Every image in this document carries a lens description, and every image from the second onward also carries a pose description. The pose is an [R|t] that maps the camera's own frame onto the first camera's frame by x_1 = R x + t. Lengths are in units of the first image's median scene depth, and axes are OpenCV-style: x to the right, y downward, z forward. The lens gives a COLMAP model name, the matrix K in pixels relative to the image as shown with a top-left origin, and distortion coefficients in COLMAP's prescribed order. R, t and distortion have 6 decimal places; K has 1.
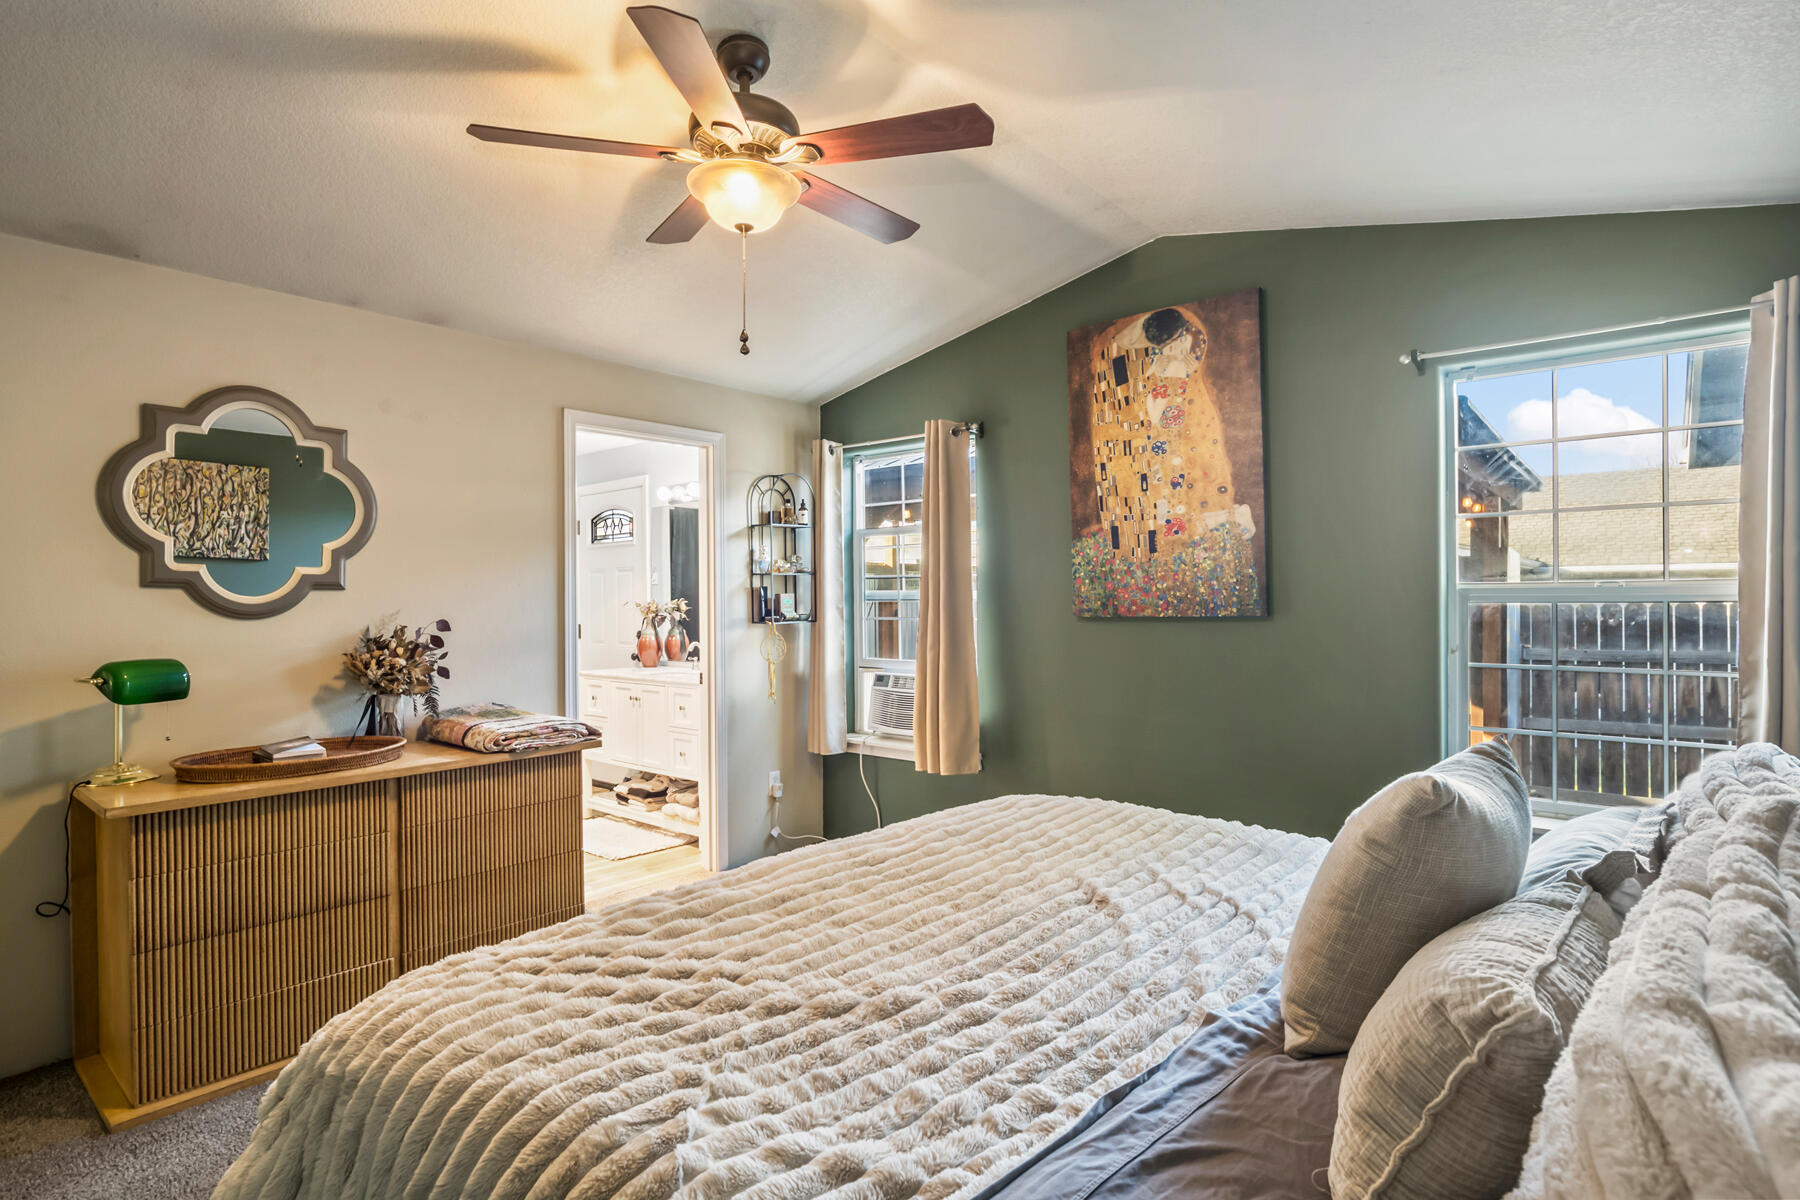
lens RADIAL K [[912.3, 0, 899.2], [0, 912.3, 603.6], [0, 0, 1]] dist [-0.023693, 0.011097]
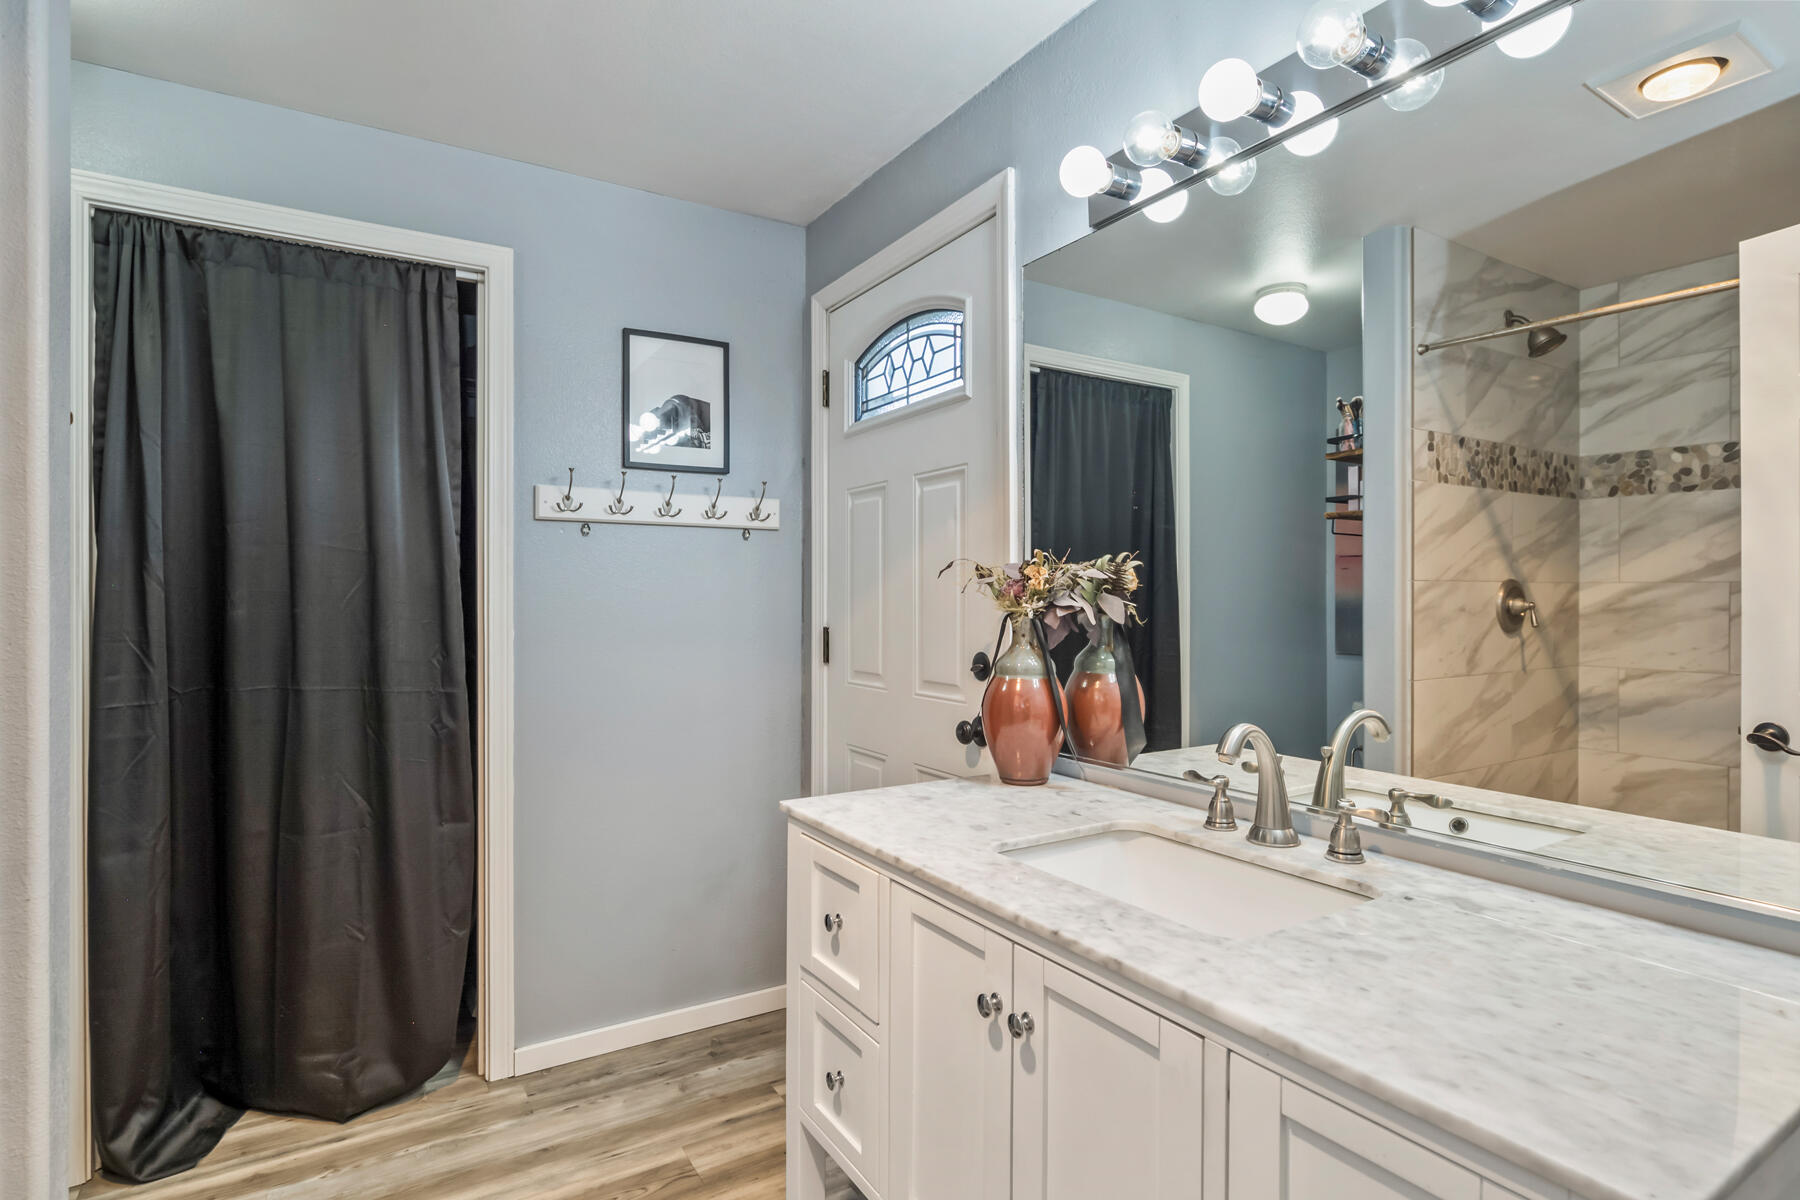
lens RADIAL K [[912.3, 0, 899.4], [0, 912.3, 602.2], [0, 0, 1]] dist [-0.023693, 0.011097]
pose [[0.952025, 0.007222, -0.305934, -0.216988], [-0.006321, 0.999972, 0.003938, 0.010612], [0.305954, -0.001815, 0.952045, 0.688105]]
